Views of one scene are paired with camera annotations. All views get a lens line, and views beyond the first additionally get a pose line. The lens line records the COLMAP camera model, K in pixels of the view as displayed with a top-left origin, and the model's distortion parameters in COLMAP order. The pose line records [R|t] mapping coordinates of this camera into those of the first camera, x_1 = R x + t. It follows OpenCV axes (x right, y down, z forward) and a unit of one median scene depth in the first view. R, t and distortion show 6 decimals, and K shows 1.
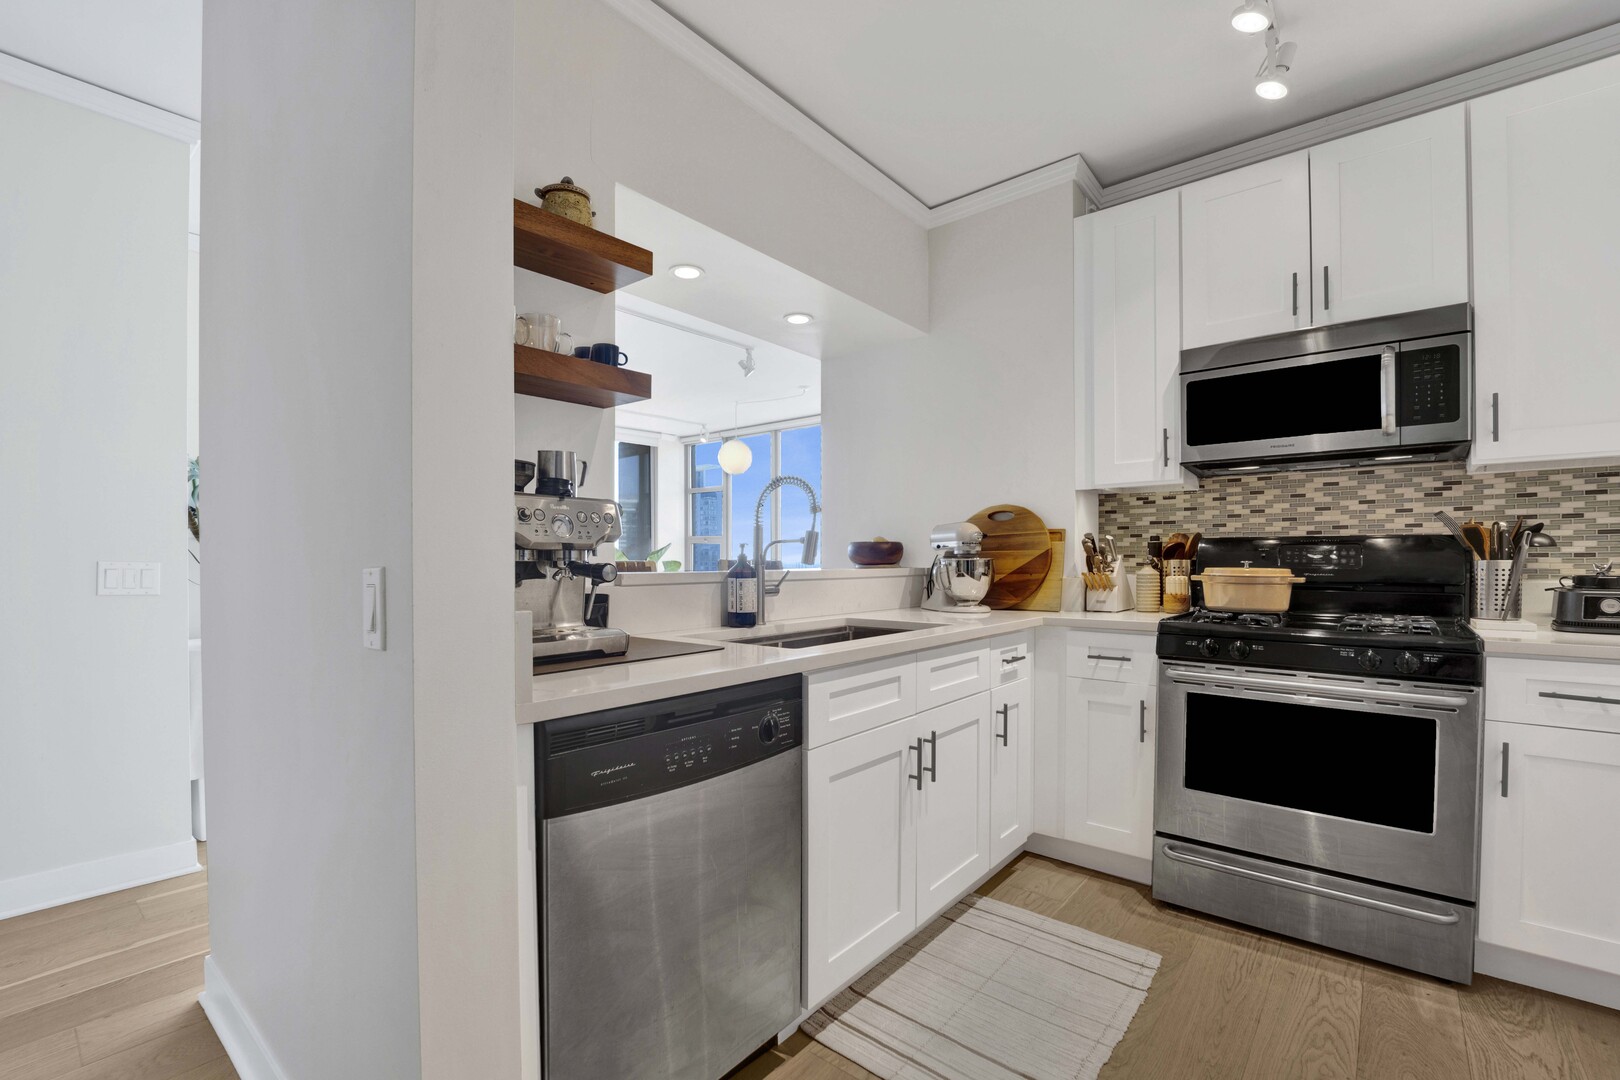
lens RADIAL K [[698.5, 0, 807.3], [0, 698.5, 551.2], [0, 0, 1]] dist [-0.029845, 0.000185]
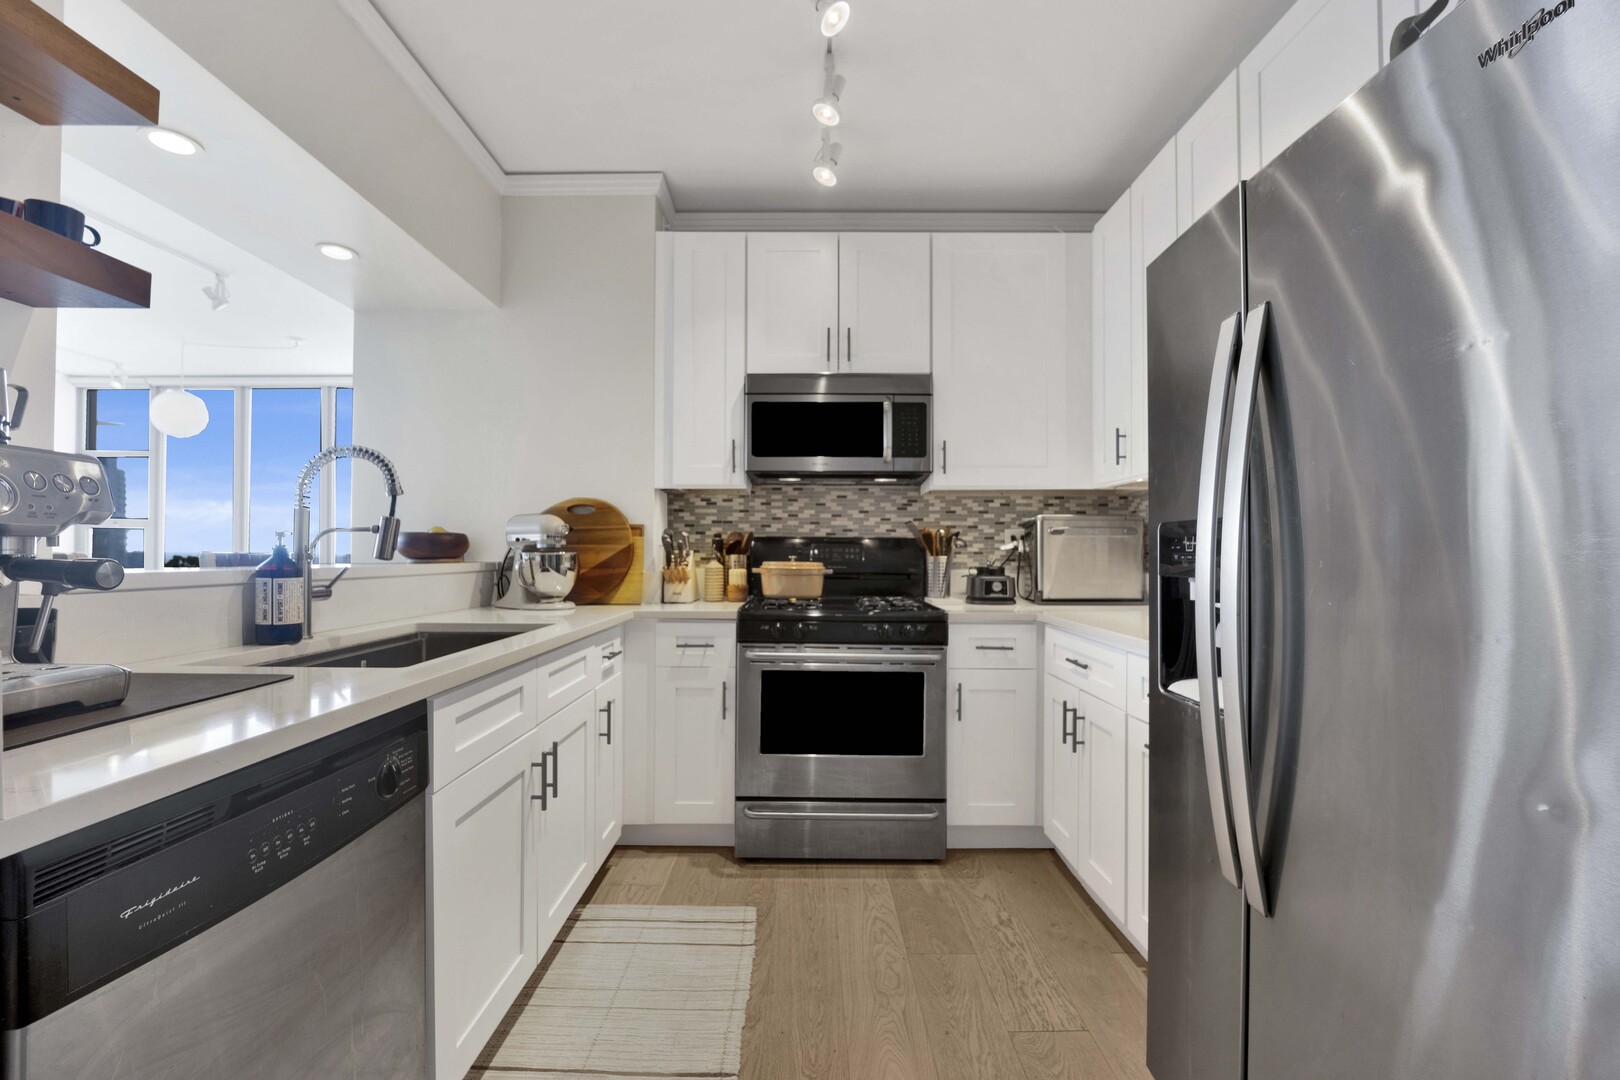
lens RADIAL K [[665.6, 0, 807.9], [0, 665.6, 541.9], [0, 0, 1]] dist [-0.025160, 0.000258]
pose [[0.762657, 0.016292, 0.646598, -0.108046], [-0.012963, 0.999867, -0.009903, 0.000353], [-0.646673, -0.000829, 0.762767, 0.101705]]
